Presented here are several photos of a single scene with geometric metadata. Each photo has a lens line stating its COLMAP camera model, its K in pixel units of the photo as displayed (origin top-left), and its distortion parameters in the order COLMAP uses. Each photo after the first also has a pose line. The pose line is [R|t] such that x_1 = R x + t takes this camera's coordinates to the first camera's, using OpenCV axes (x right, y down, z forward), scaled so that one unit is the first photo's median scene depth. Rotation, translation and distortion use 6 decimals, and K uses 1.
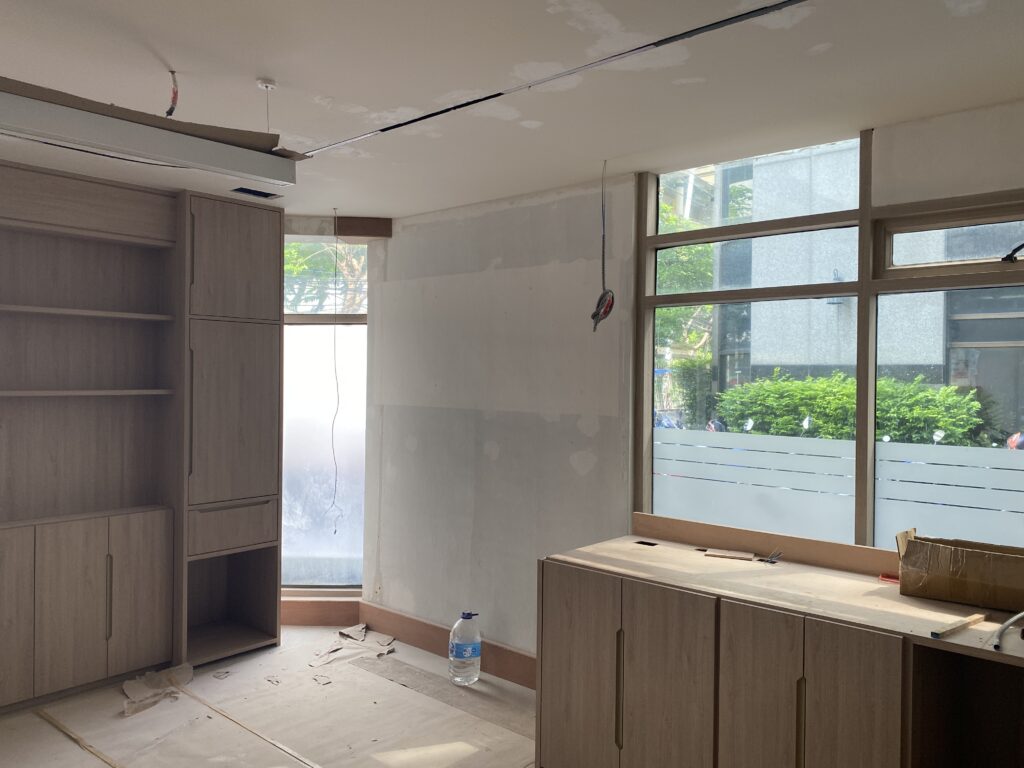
lens RADIAL K [[783.0, 0, 508.0], [0, 783.0, 385.2], [0, 0, 1]] dist [0.022771, -0.005416]
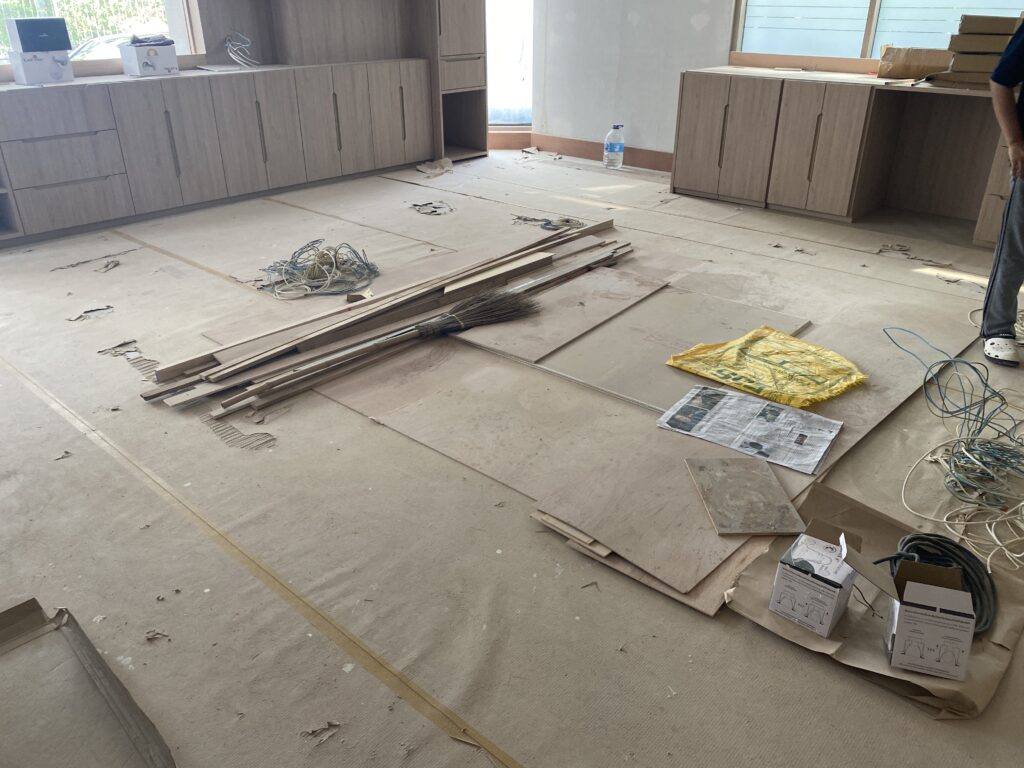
lens RADIAL K [[783.0, 0, 521.7], [0, 783.0, 386.3], [0, 0, 1]] dist [0.022771, -0.005416]
pose [[0.999983, -0.005807, -0.000200, -0.247797], [0.005315, 0.900293, 0.435252, 0.063931], [-0.002347, -0.435246, 0.900308, -0.699693]]
